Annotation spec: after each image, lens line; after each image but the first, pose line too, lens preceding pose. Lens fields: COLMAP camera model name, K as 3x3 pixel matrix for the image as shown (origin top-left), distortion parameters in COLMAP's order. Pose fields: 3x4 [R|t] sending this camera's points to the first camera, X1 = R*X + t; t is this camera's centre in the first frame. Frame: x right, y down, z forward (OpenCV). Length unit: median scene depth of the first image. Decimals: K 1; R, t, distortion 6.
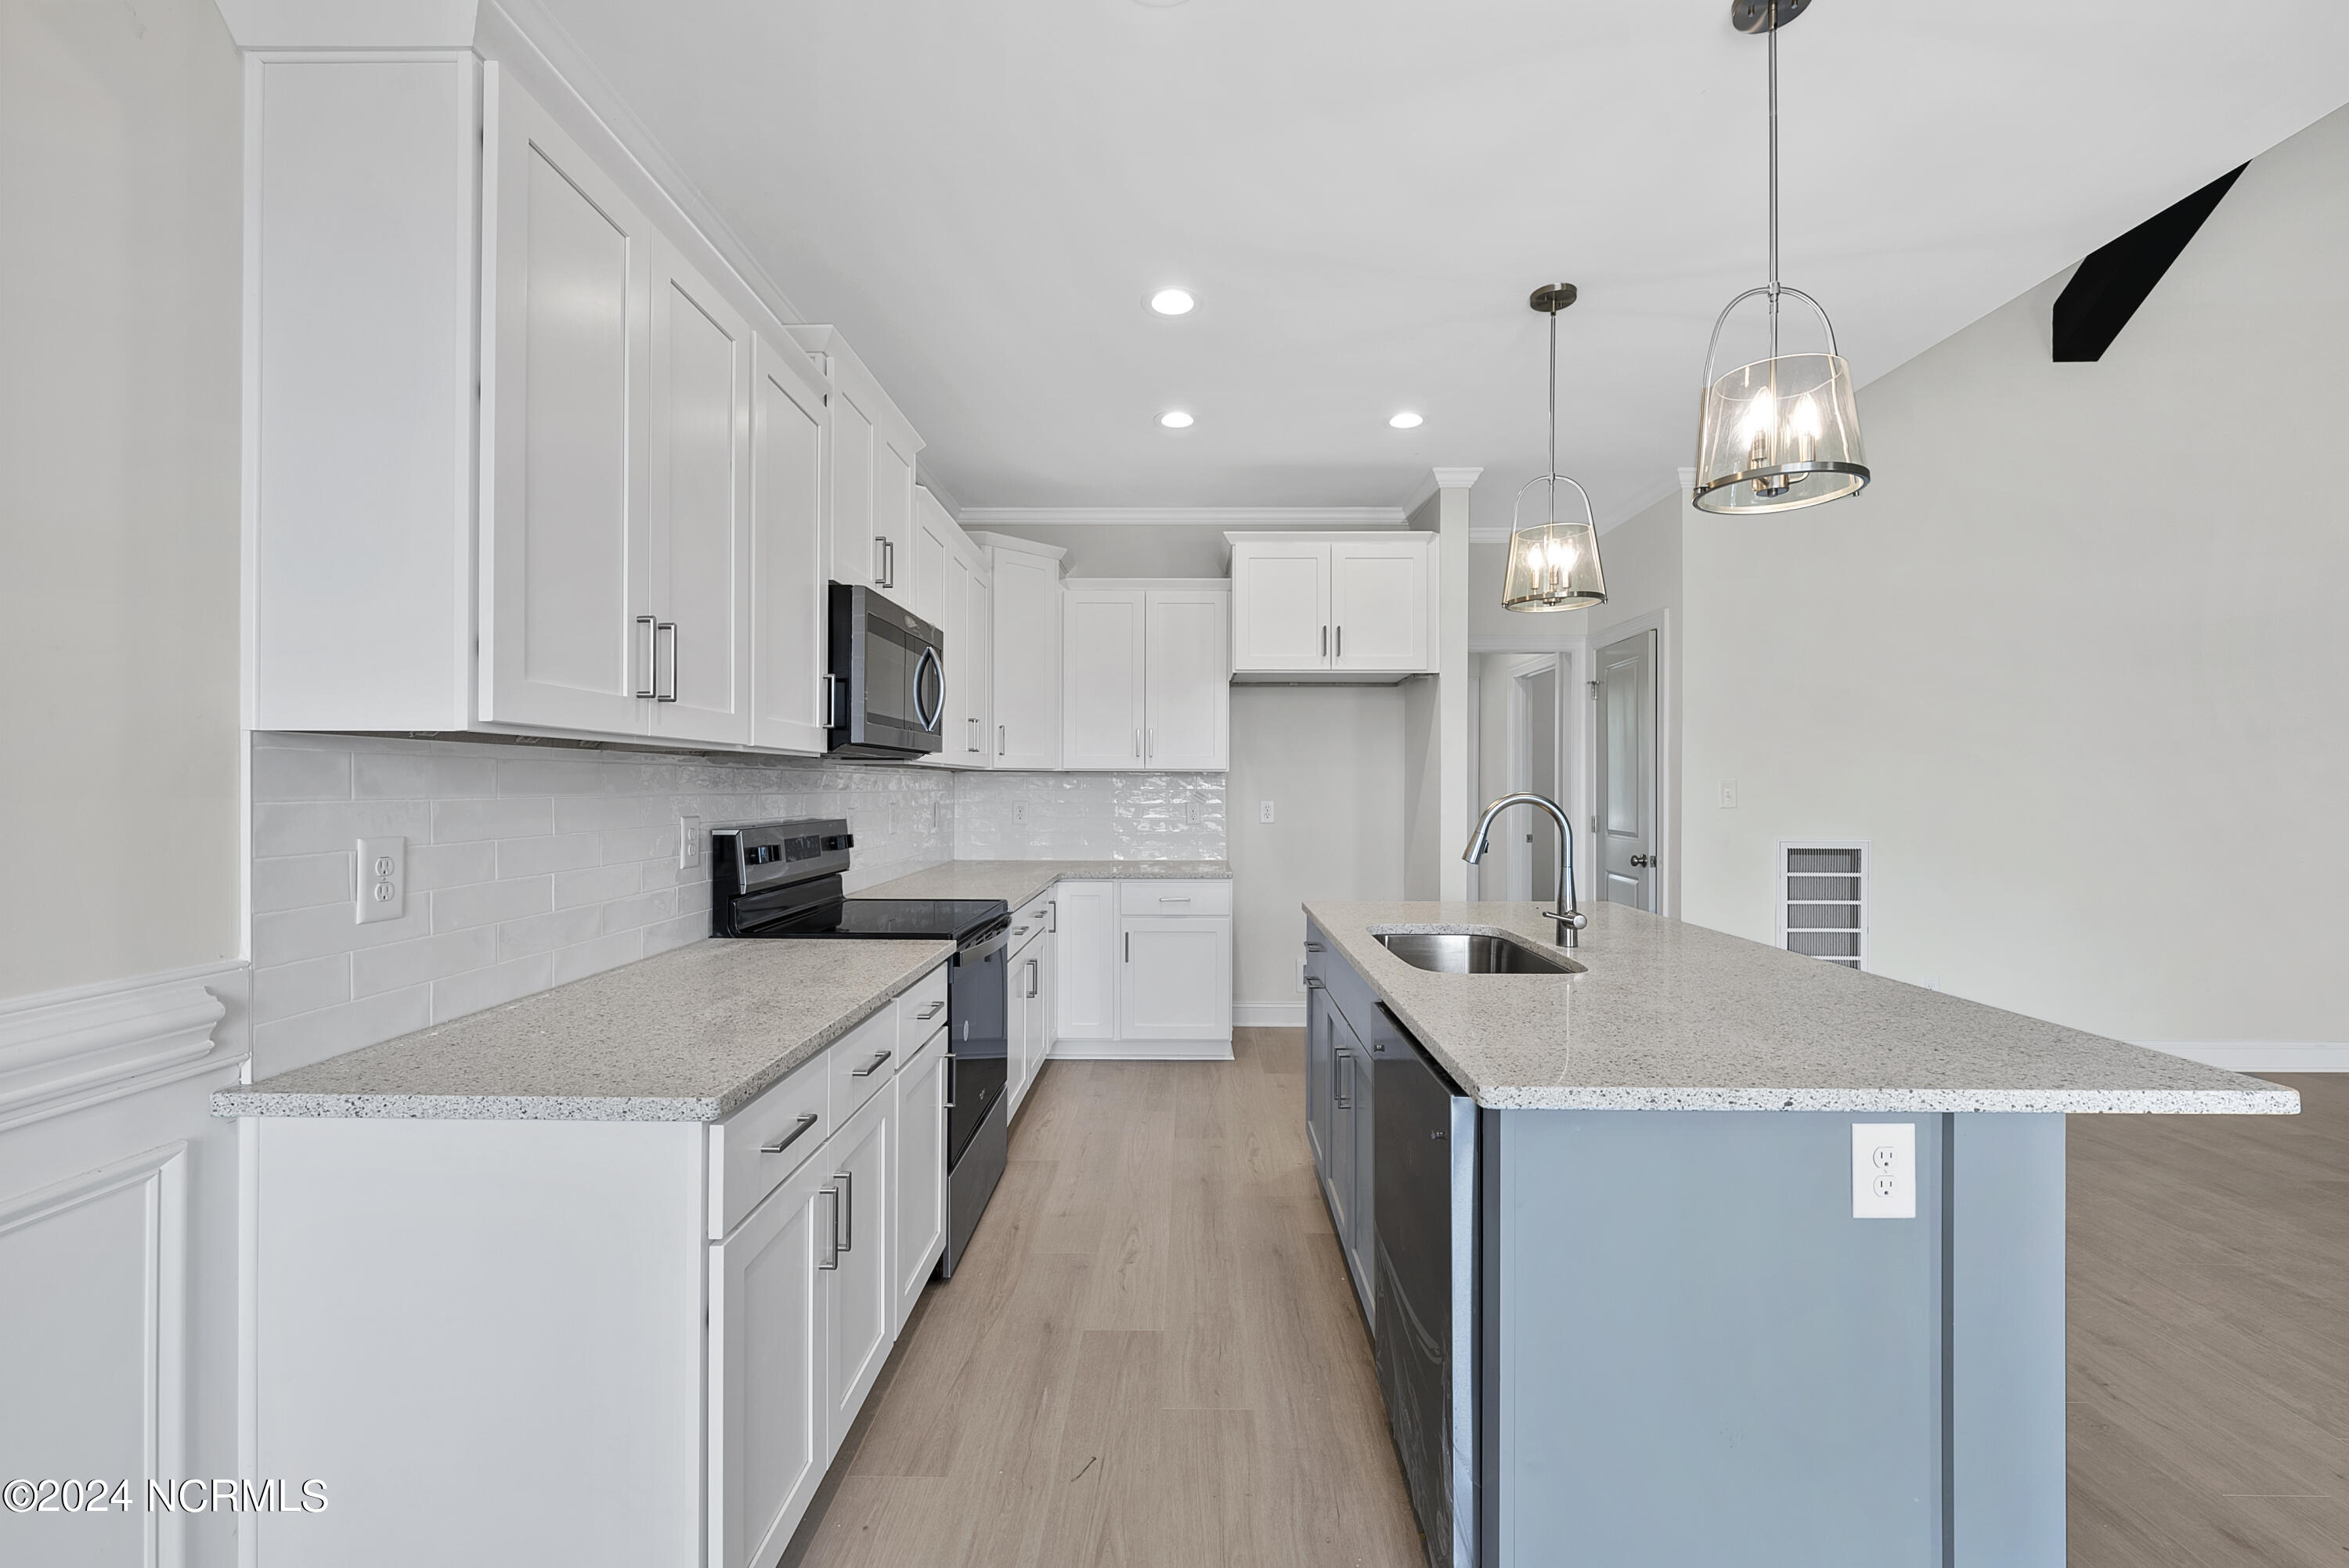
lens RADIAL K [[967.1, 0, 1176.0], [0, 967.1, 780.8], [0, 0, 1]] dist [0.003809, 0.000759]
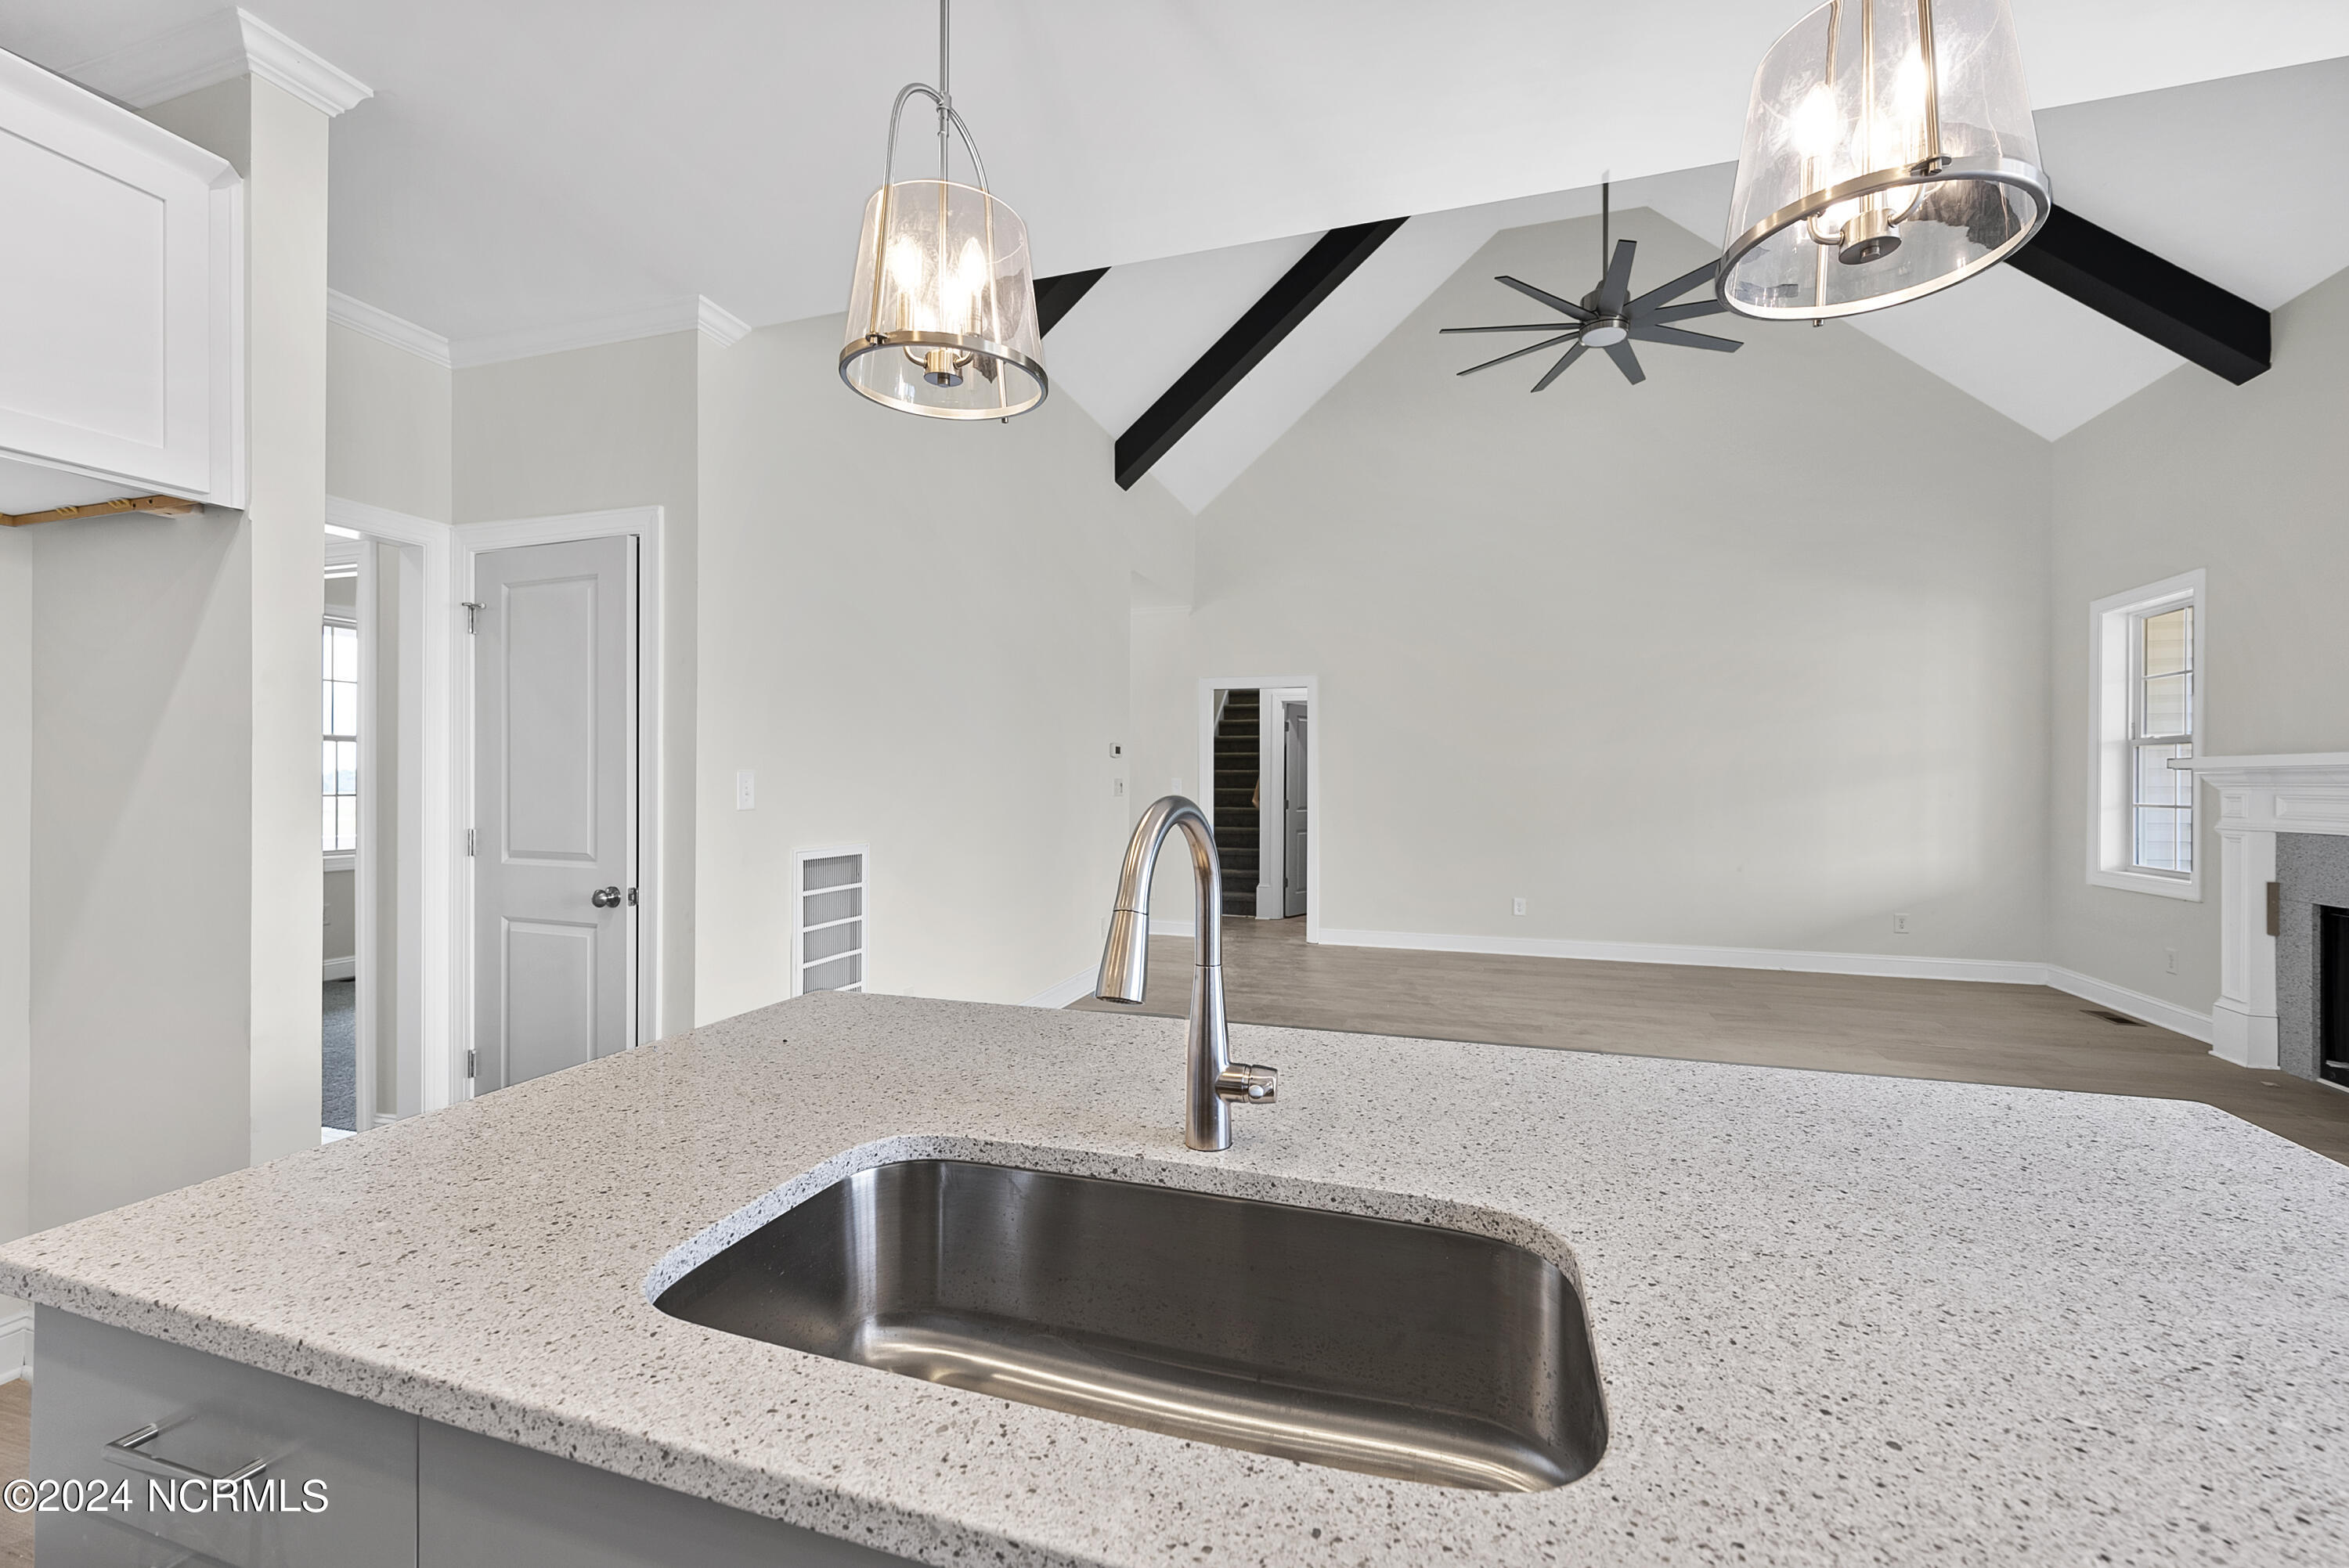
lens RADIAL K [[967.1, 0, 1179.1], [0, 967.1, 779.5], [0, 0, 1]] dist [0.003809, 0.000759]
pose [[0.273618, 0.003831, 0.961831, -0.025136], [0.003008, 0.999984, -0.004838, 0.010787], [-0.961834, 0.004217, 0.273602, 0.502259]]
